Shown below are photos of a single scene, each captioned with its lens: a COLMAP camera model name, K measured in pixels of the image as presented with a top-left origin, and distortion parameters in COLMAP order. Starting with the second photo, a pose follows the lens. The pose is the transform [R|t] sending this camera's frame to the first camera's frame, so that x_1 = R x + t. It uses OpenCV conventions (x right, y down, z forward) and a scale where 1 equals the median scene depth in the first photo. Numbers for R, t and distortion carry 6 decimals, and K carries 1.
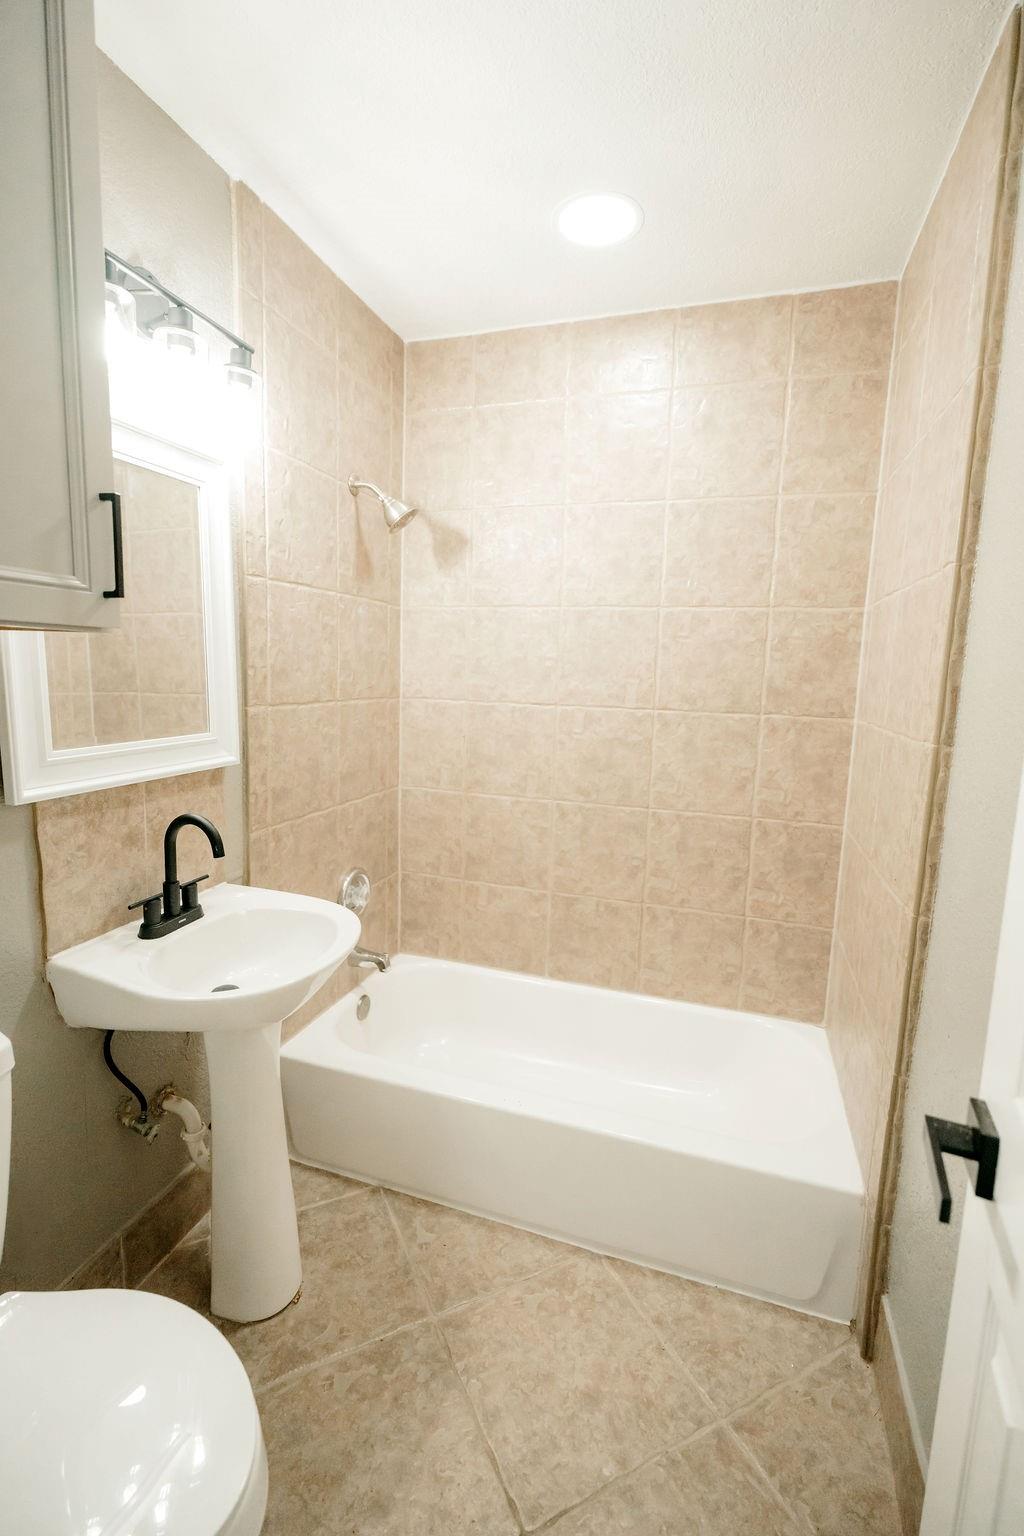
lens RADIAL K [[684.5, 0, 512.0], [0, 684.5, 768.0], [0, 0, 1]] dist [-0.000053, 0.000134]
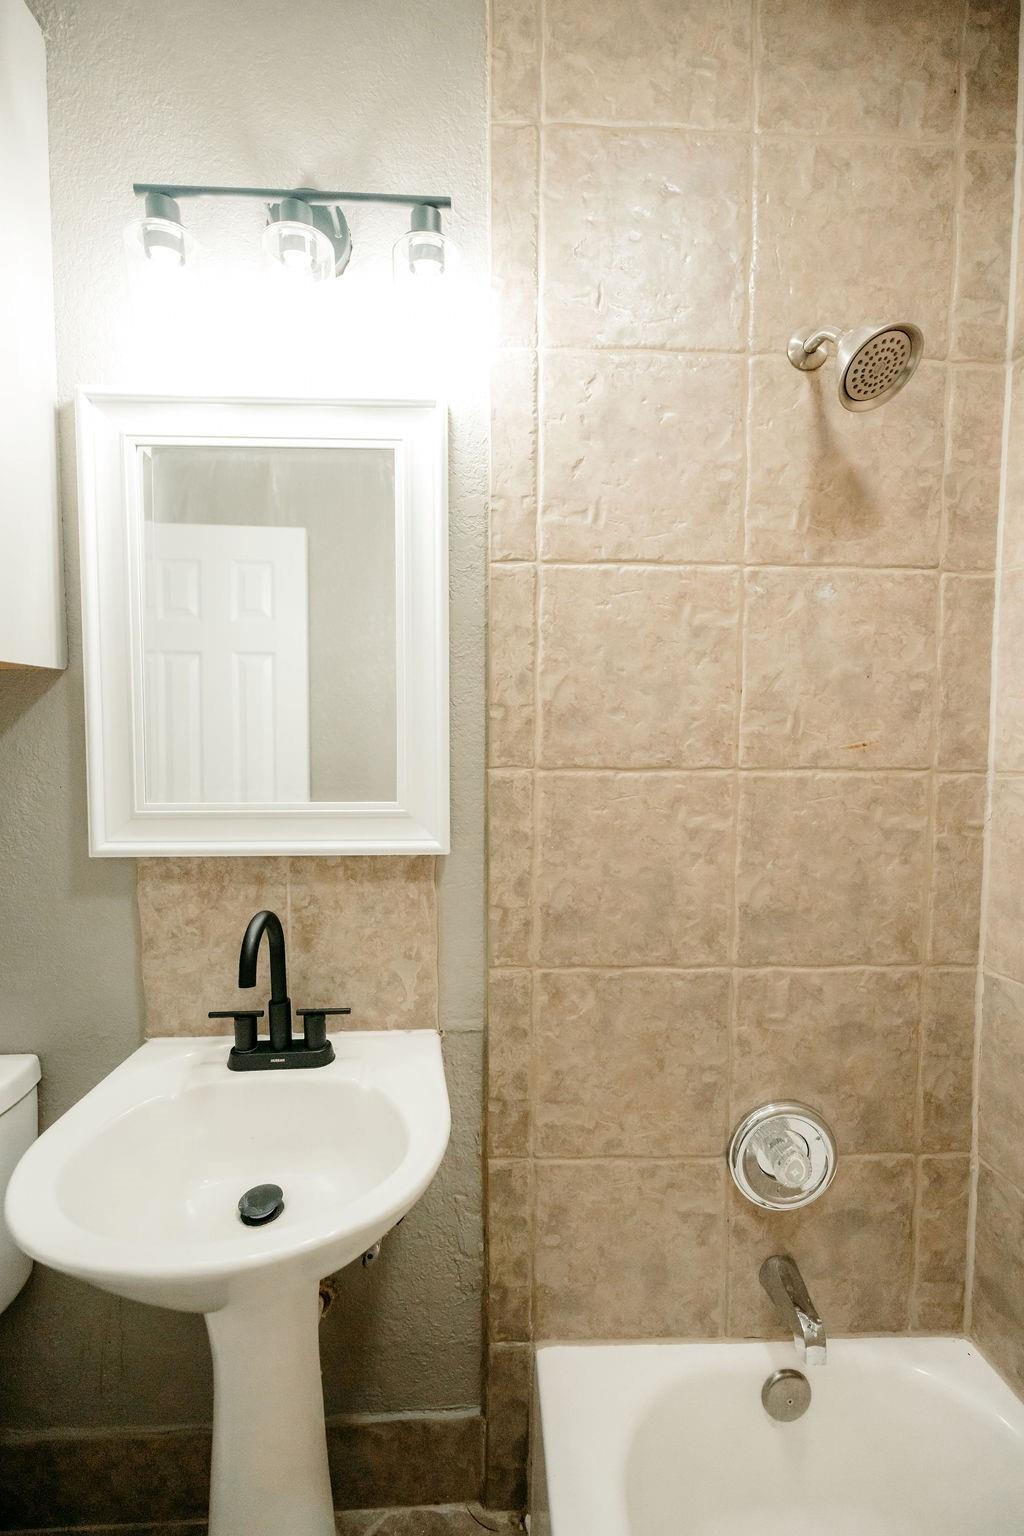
lens RADIAL K [[684.5, 0, 512.0], [0, 684.5, 768.0], [0, 0, 1]] dist [-0.000053, 0.000134]
pose [[0.350977, 0.028343, -0.935955, 0.199835], [-0.131492, 0.991129, -0.019295, -0.074173], [0.927106, 0.129842, 0.351590, 0.738089]]
